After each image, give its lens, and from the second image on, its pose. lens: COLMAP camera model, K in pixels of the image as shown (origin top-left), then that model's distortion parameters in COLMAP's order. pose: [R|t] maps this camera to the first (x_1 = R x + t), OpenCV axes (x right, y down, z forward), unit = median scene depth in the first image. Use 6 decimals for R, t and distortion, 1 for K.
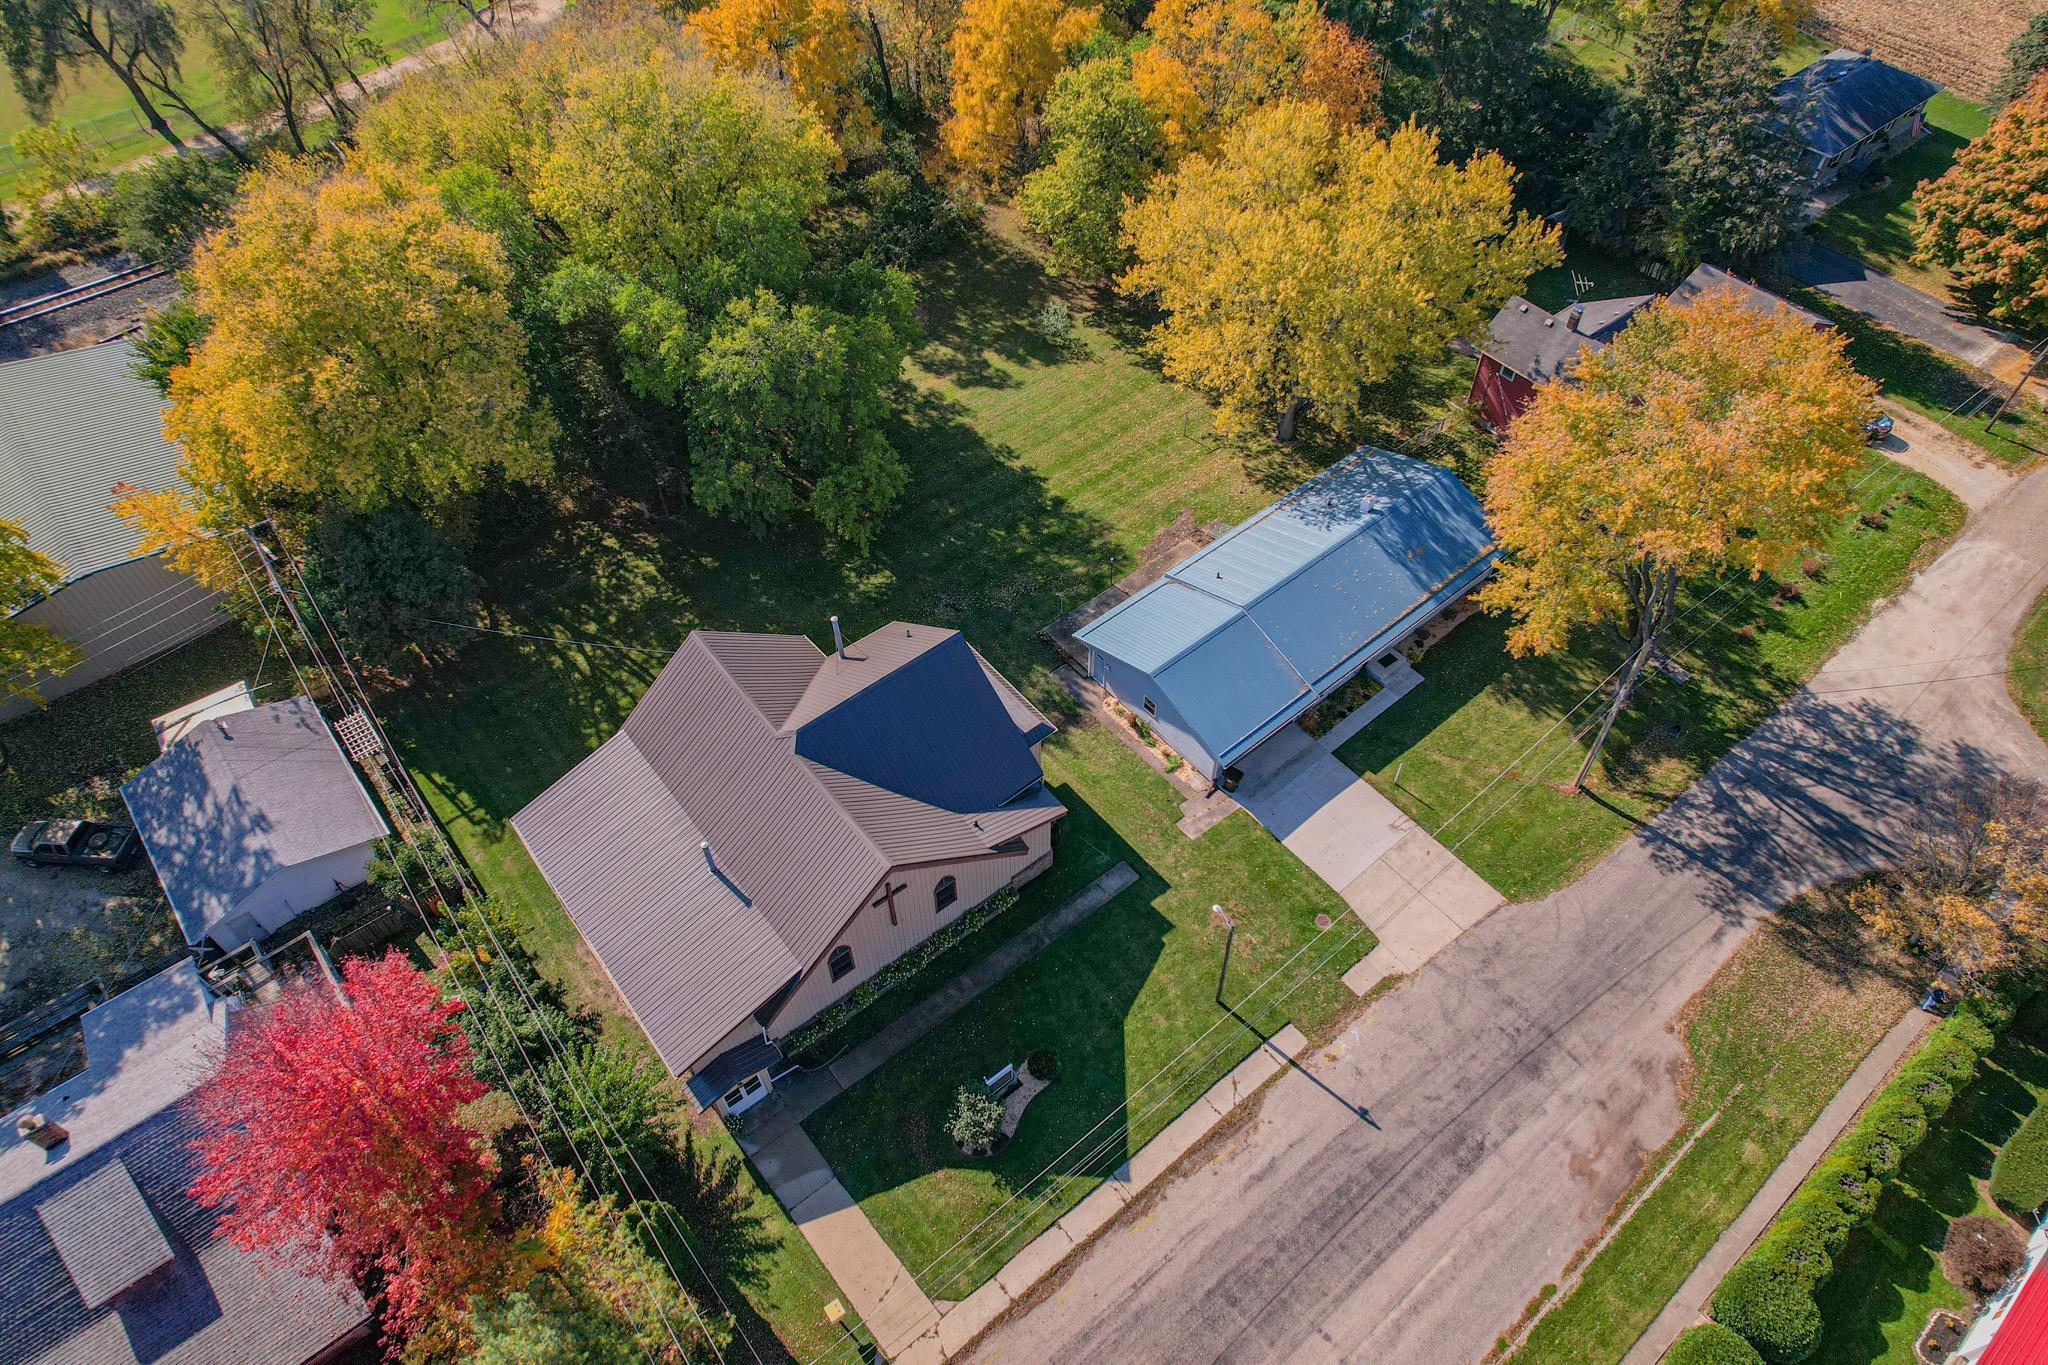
lens RADIAL K [[1299.3, 0, 1035.9], [0, 1299.3, 688.4], [0, 0, 1]] dist [-0.047739, 0.000708]
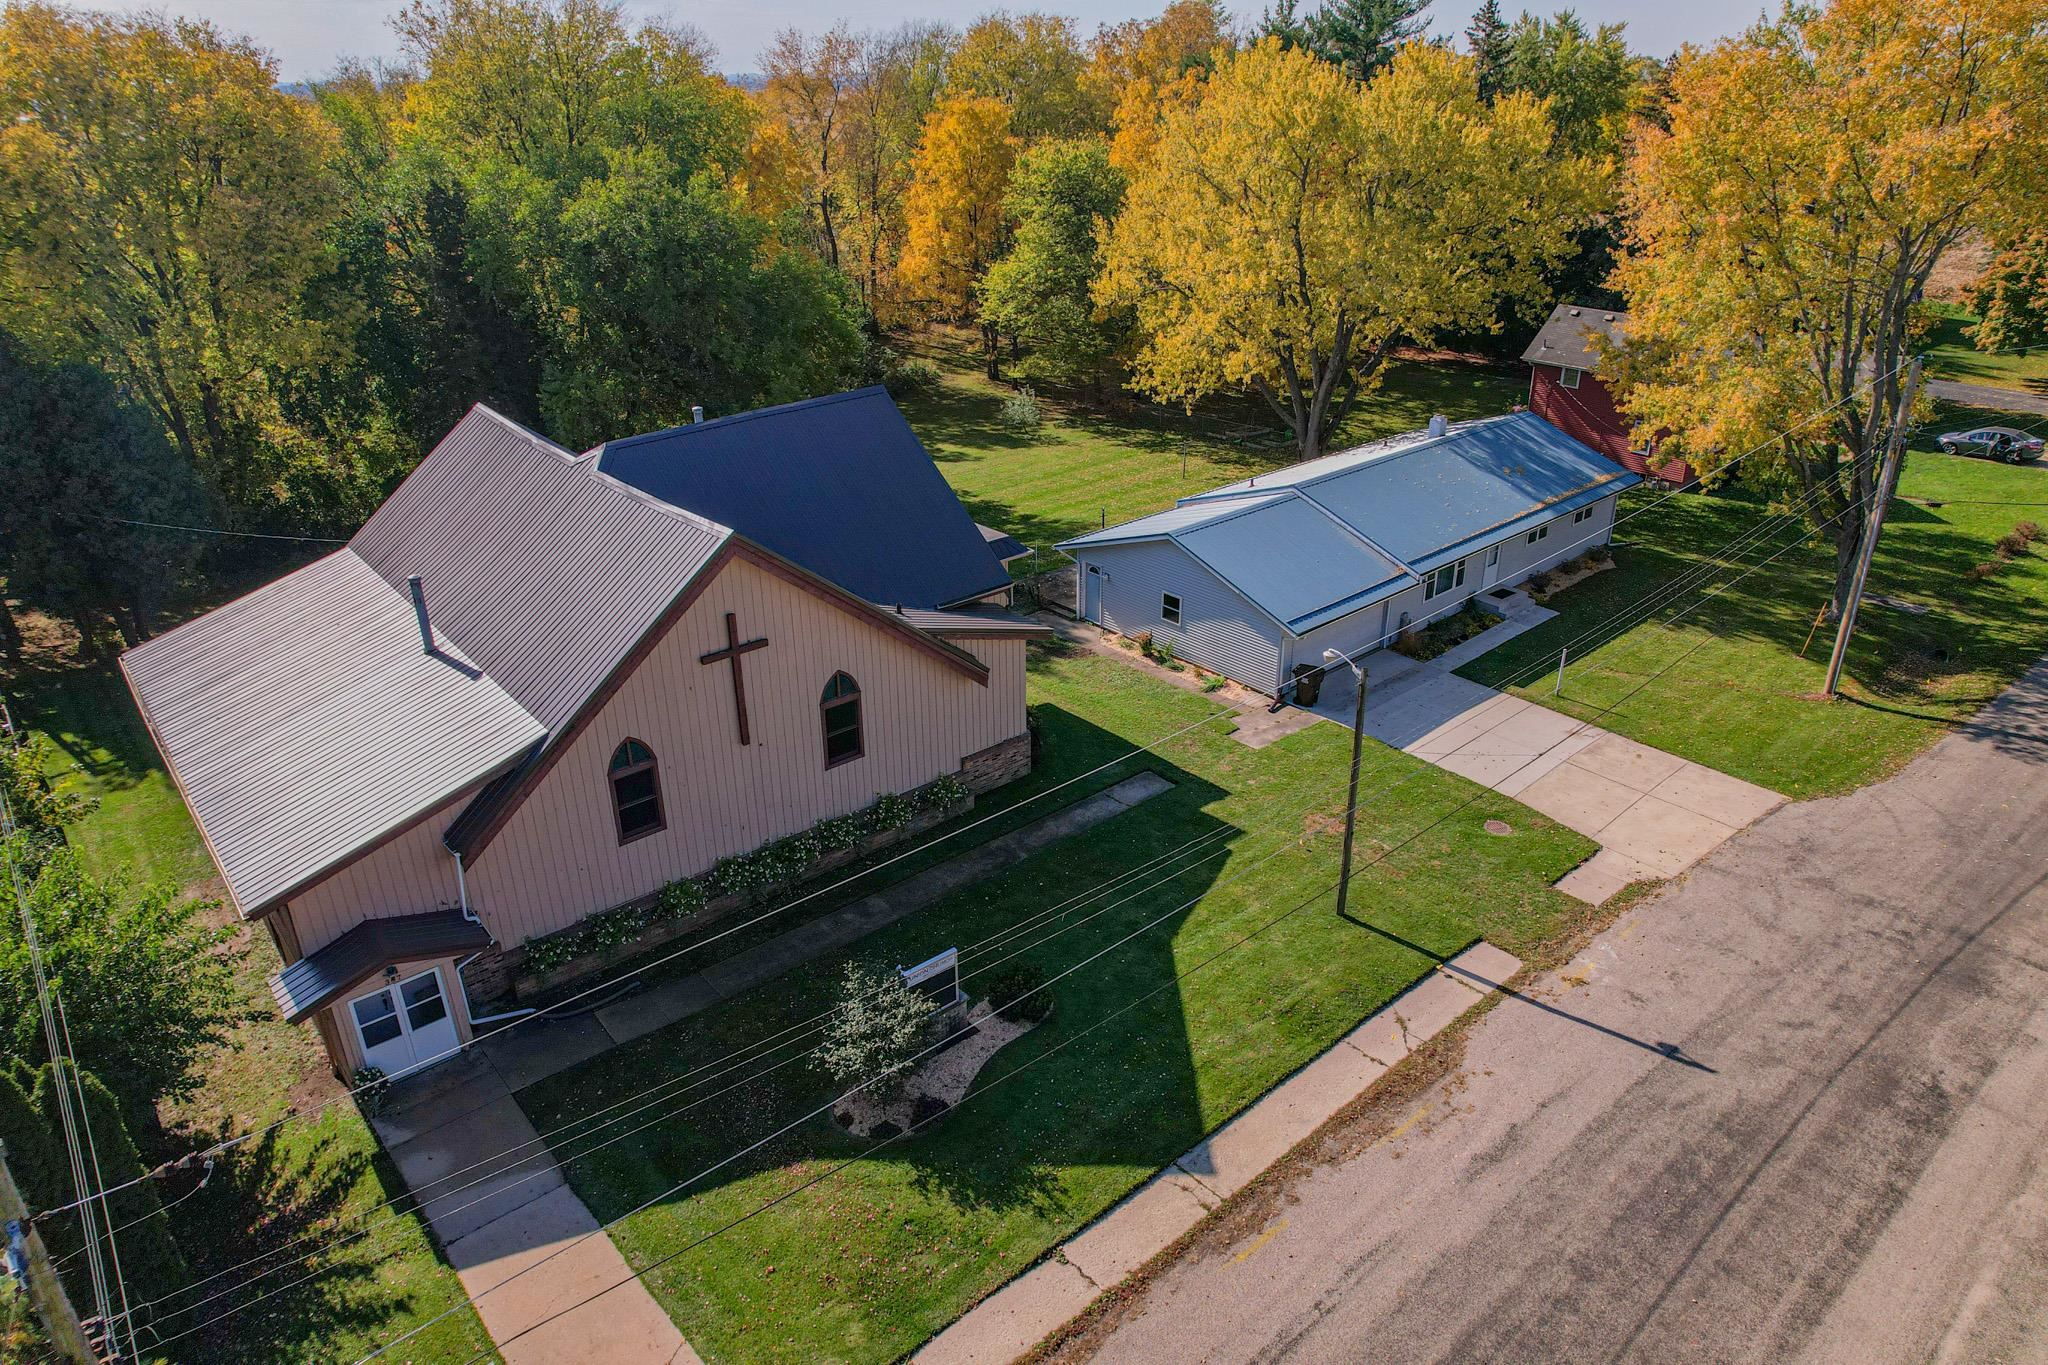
lens RADIAL K [[1311.6, 0, 1037.0], [0, 1311.6, 676.3], [0, 0, 1]] dist [-0.084064, 0.078575]
pose [[0.999573, -0.016179, 0.024335, 0.001878], [0.025027, 0.903890, -0.427032, 0.388230], [-0.015087, 0.427459, 0.903909, 0.477006]]
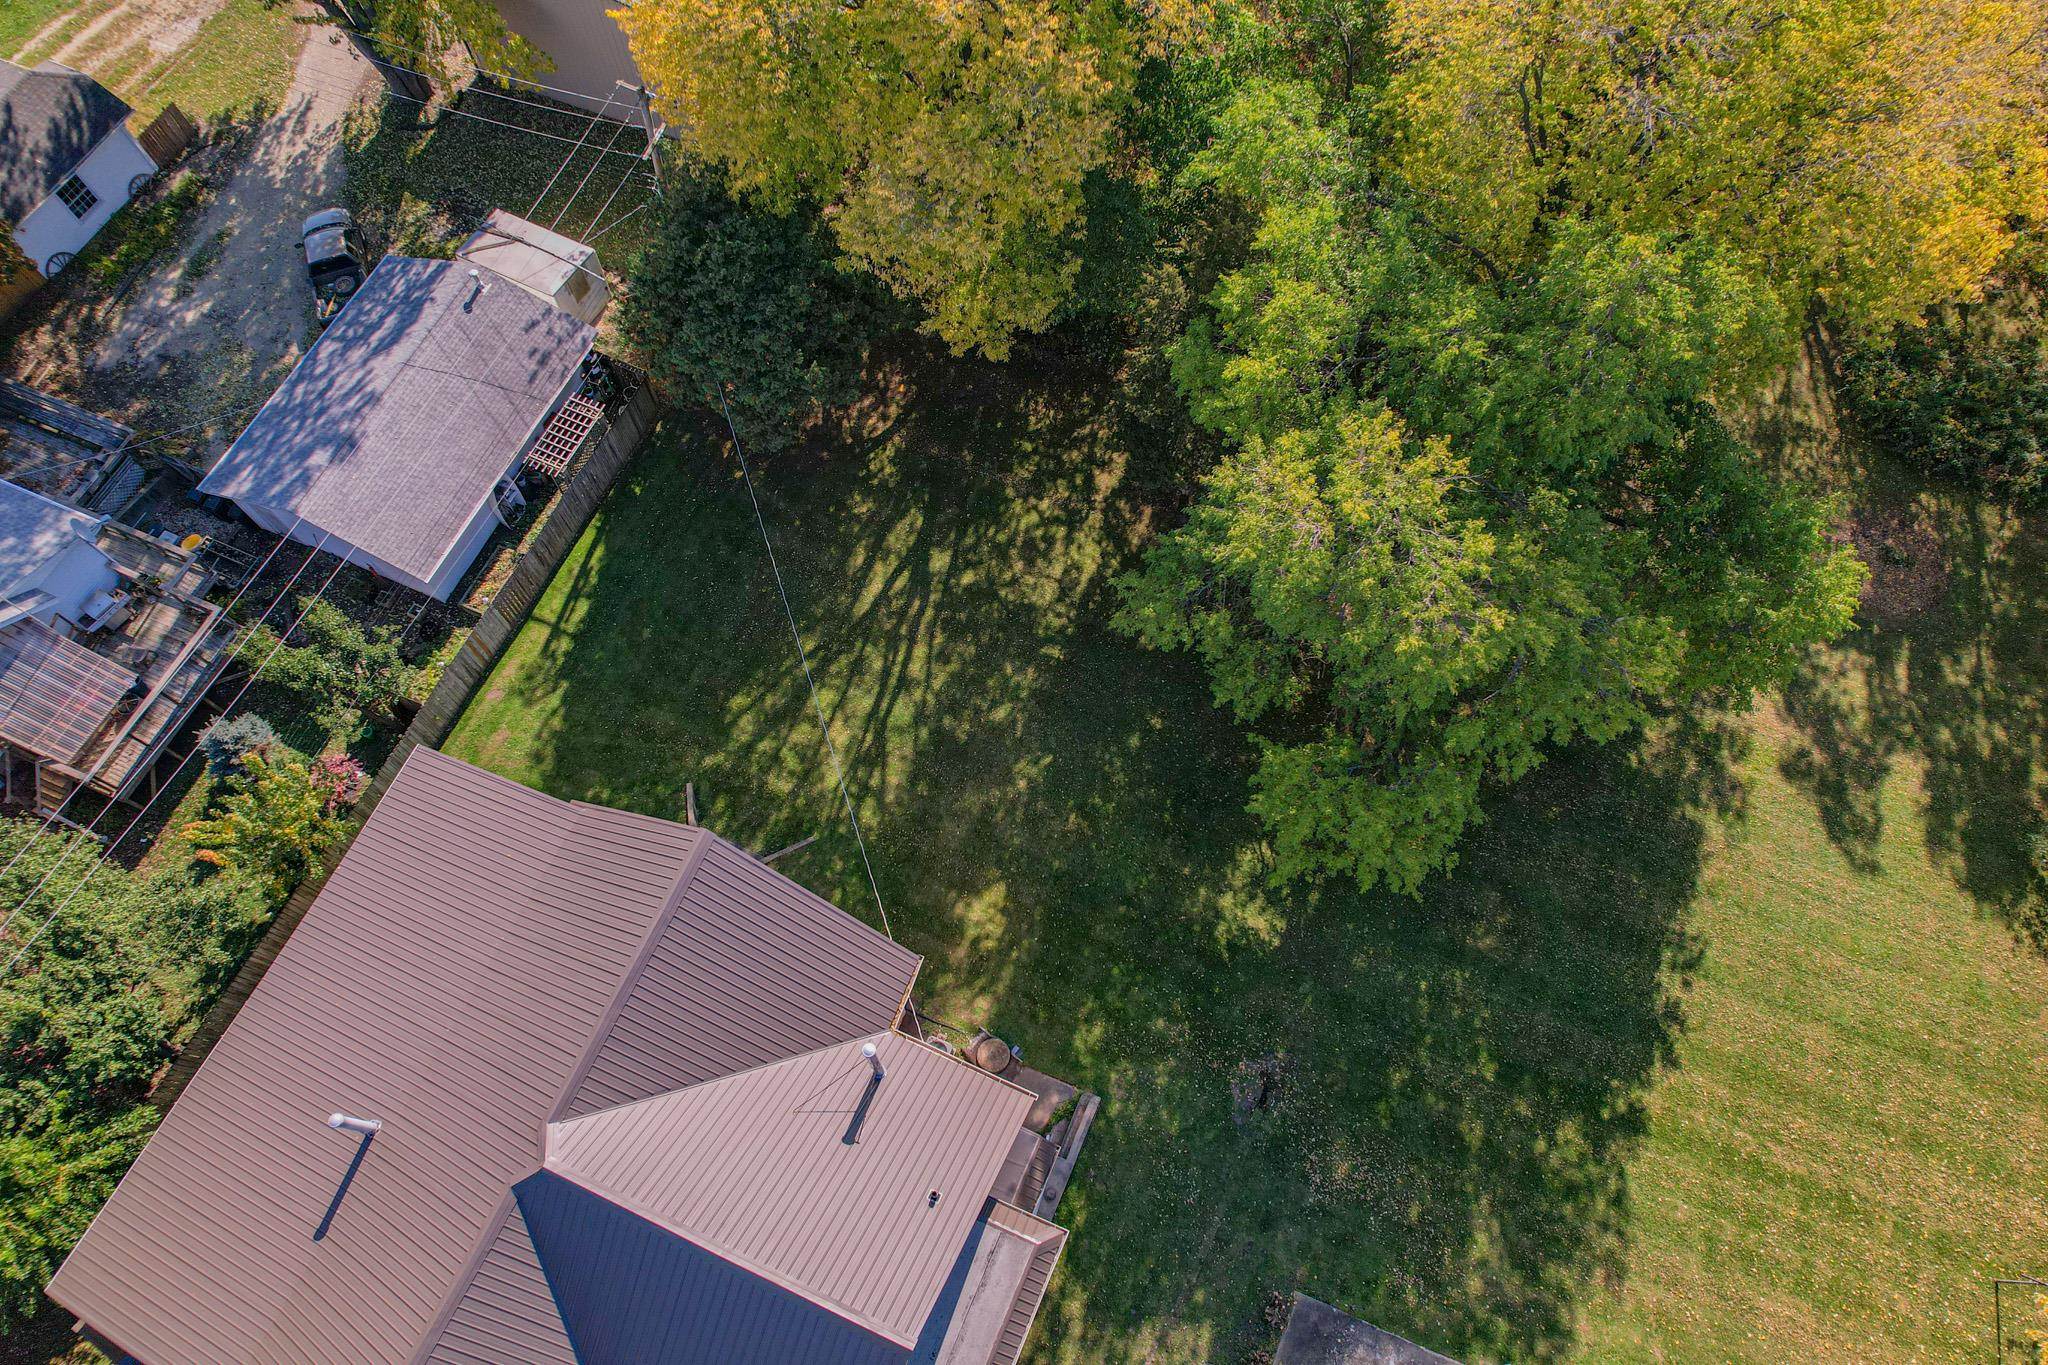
lens RADIAL K [[1311.6, 0, 1037.0], [0, 1311.6, 676.3], [0, 0, 1]] dist [-0.084064, 0.078575]
pose [[0.461705, 0.812208, -0.356576, -0.070272], [-0.689352, 0.581523, 0.432001, -0.418697], [0.558232, 0.046349, 0.828389, 0.666144]]
